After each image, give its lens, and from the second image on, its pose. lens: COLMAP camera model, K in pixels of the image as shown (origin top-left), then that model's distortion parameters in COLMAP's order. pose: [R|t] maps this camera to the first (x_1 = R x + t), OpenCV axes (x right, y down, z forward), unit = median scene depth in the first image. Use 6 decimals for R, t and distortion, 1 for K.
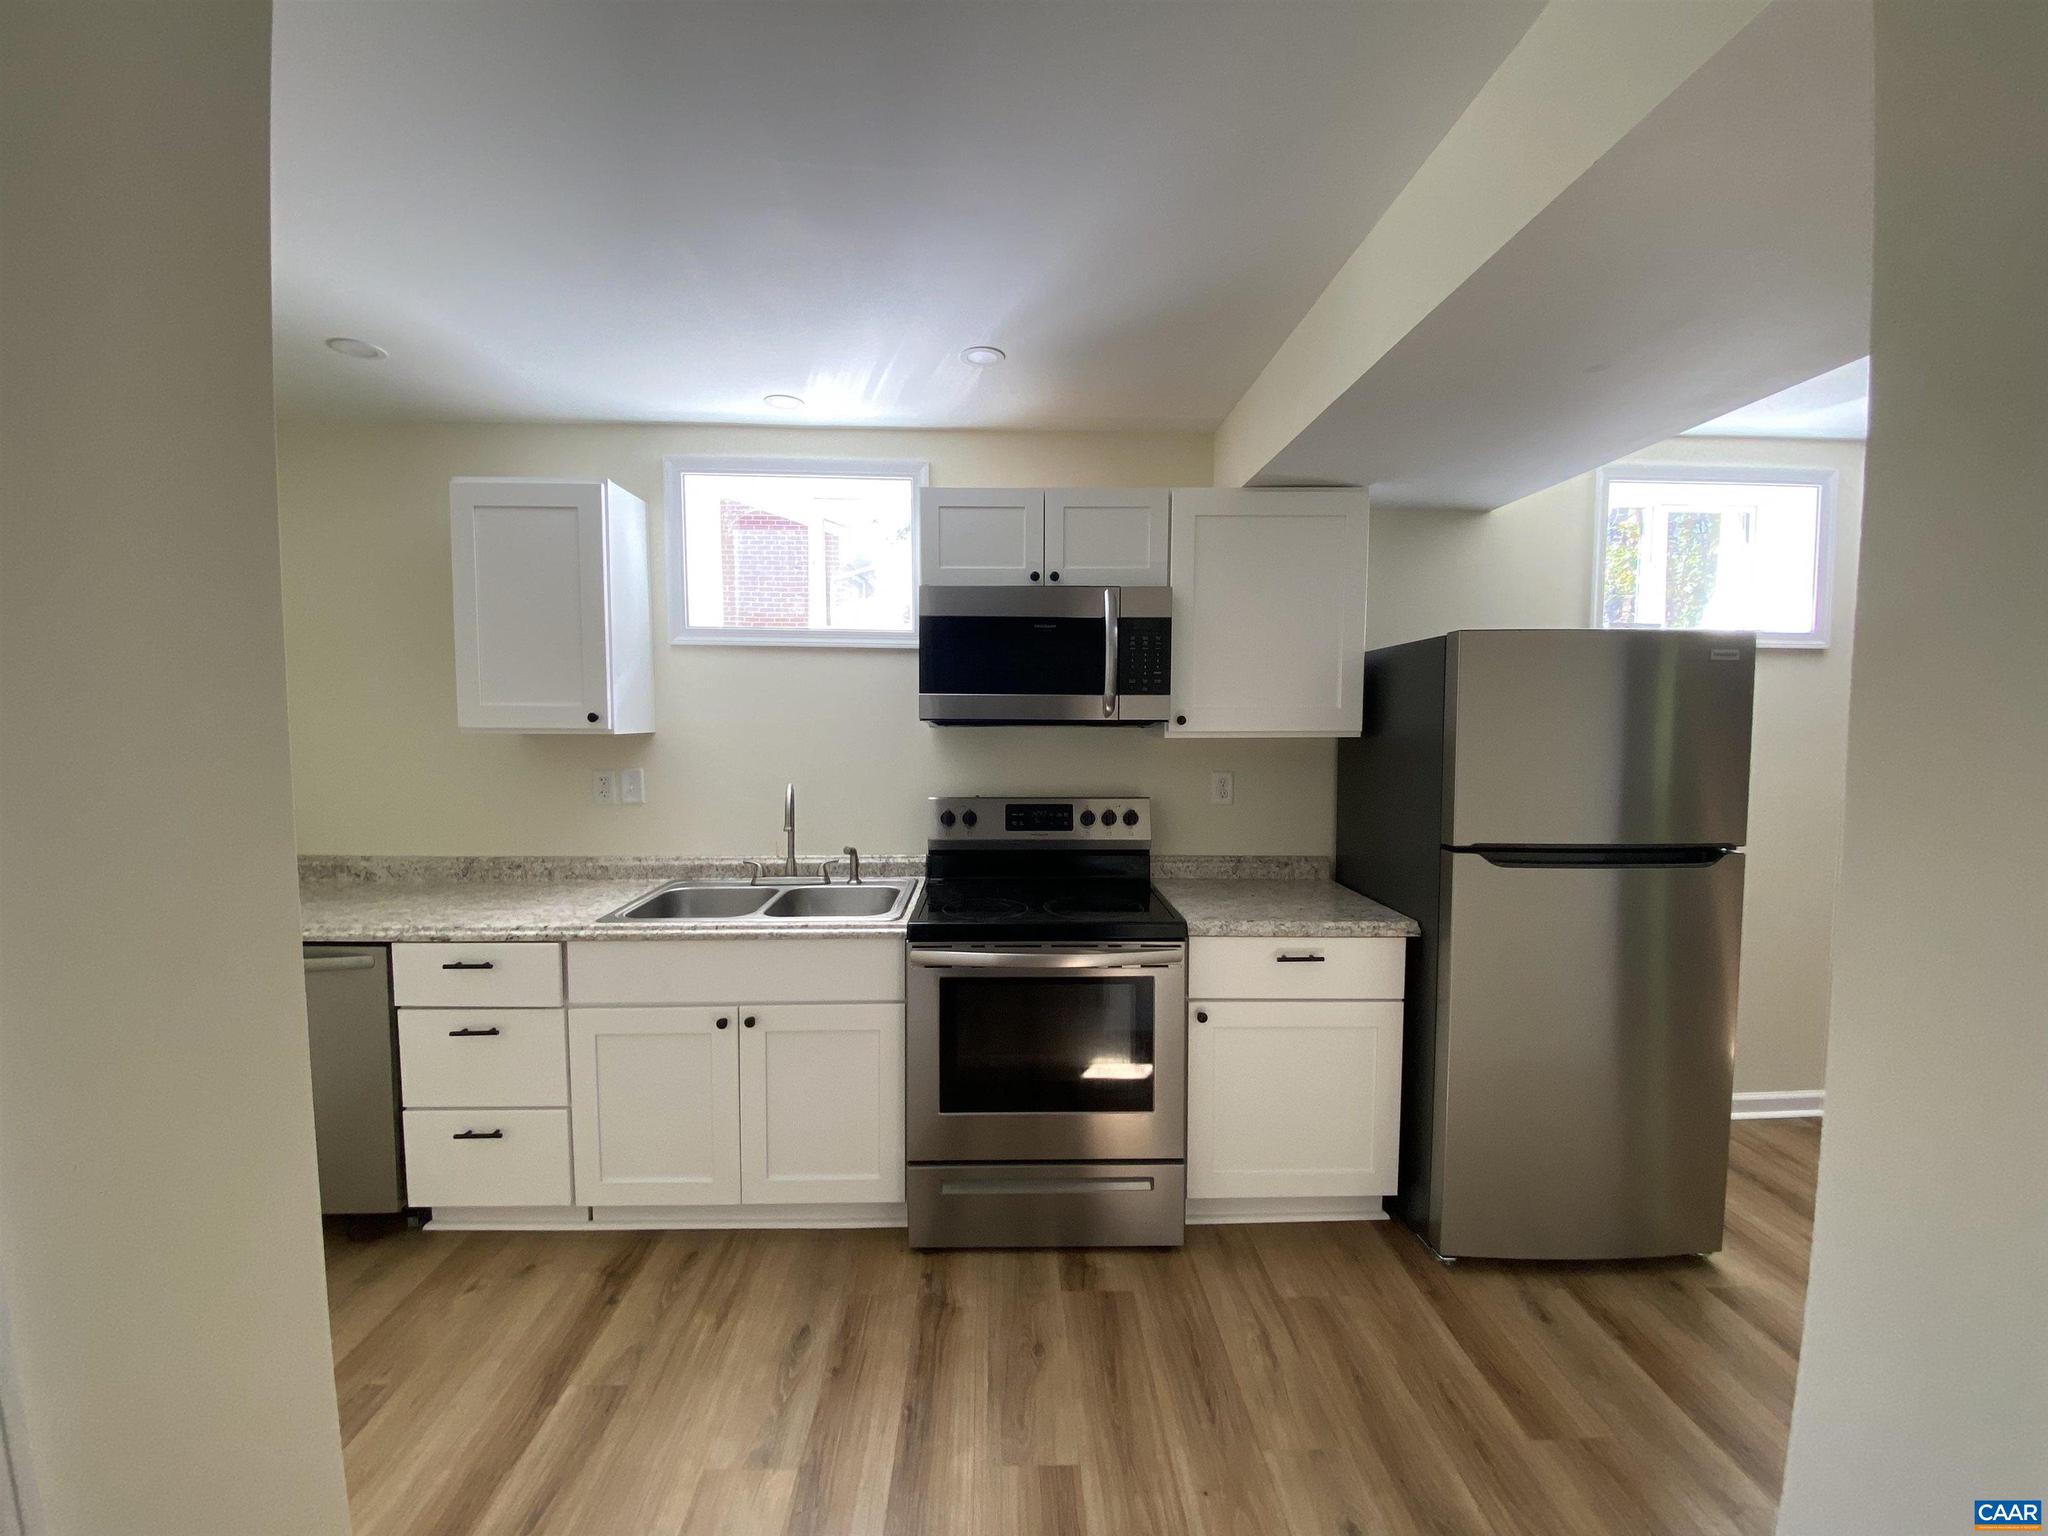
lens RADIAL K [[824.3, 0, 1017.6], [0, 824.3, 773.5], [0, 0, 1]] dist [0.016427, -0.021160]
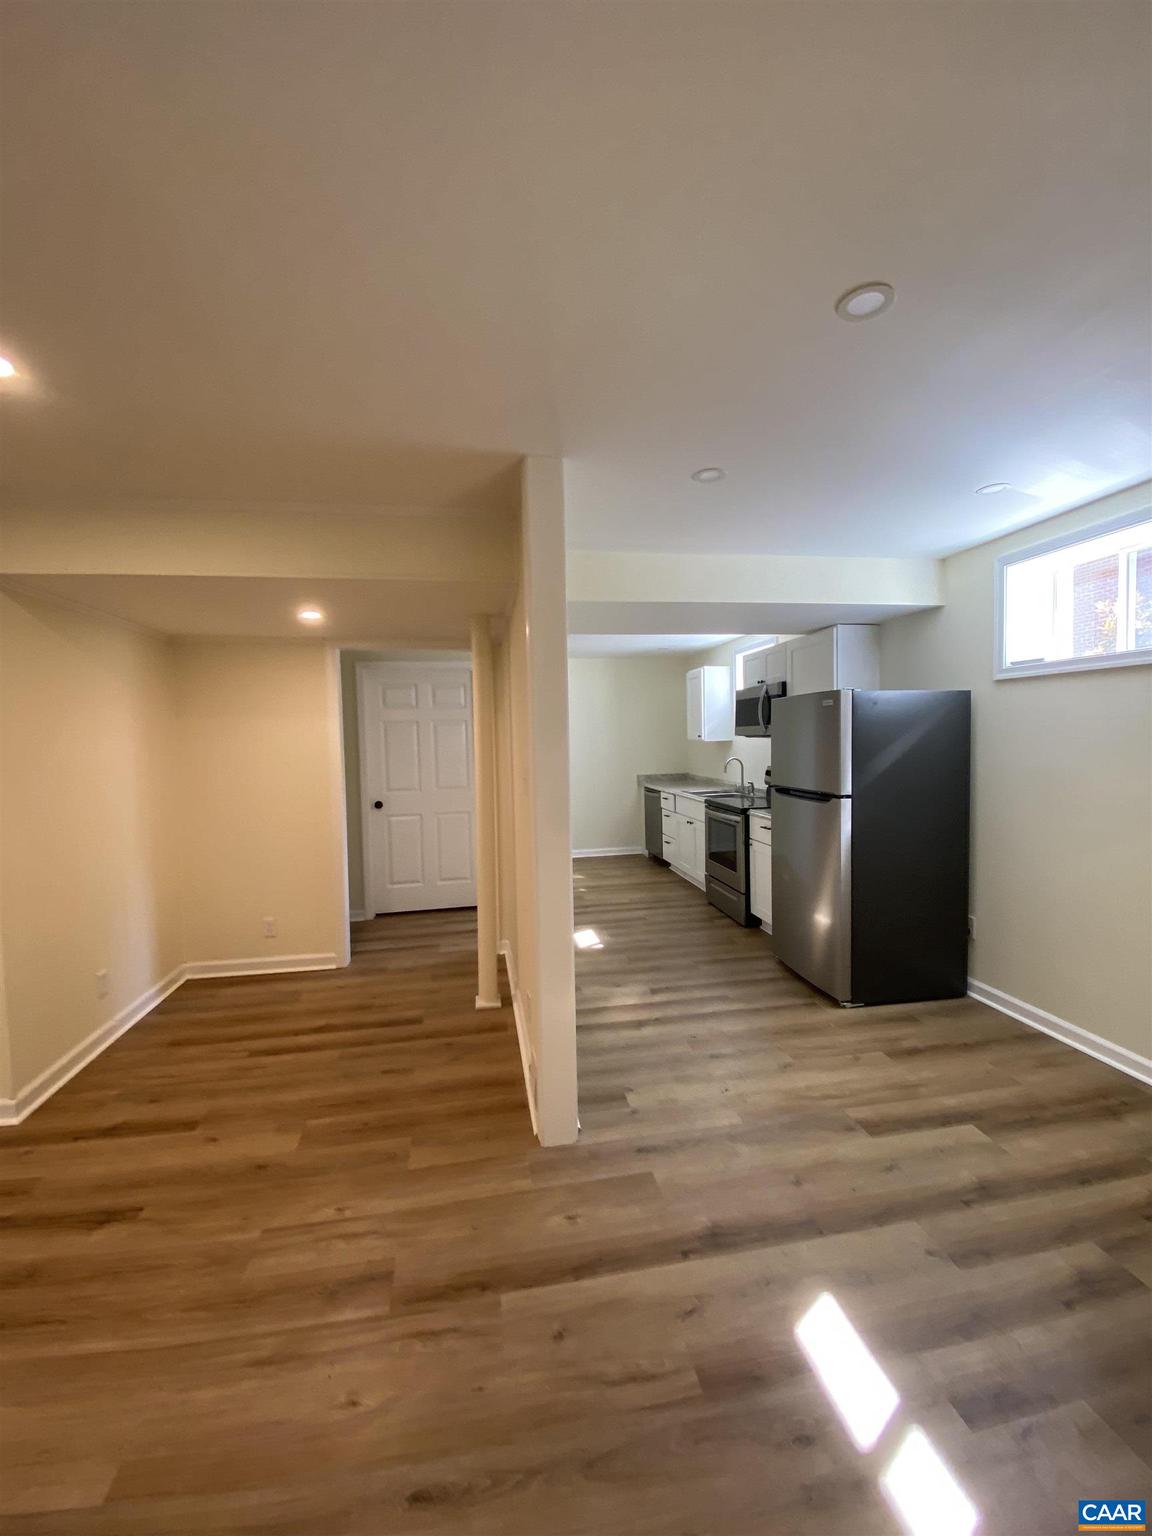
lens RADIAL K [[625.2, 0, 572.2], [0, 625.2, 773.4], [0, 0, 1]] dist [0.013849, -0.017748]
pose [[0.142429, 0.054857, -0.988284, 2.132591], [-0.029480, 0.998255, 0.051162, -0.028834], [0.989366, 0.021848, 0.143797, 0.113701]]
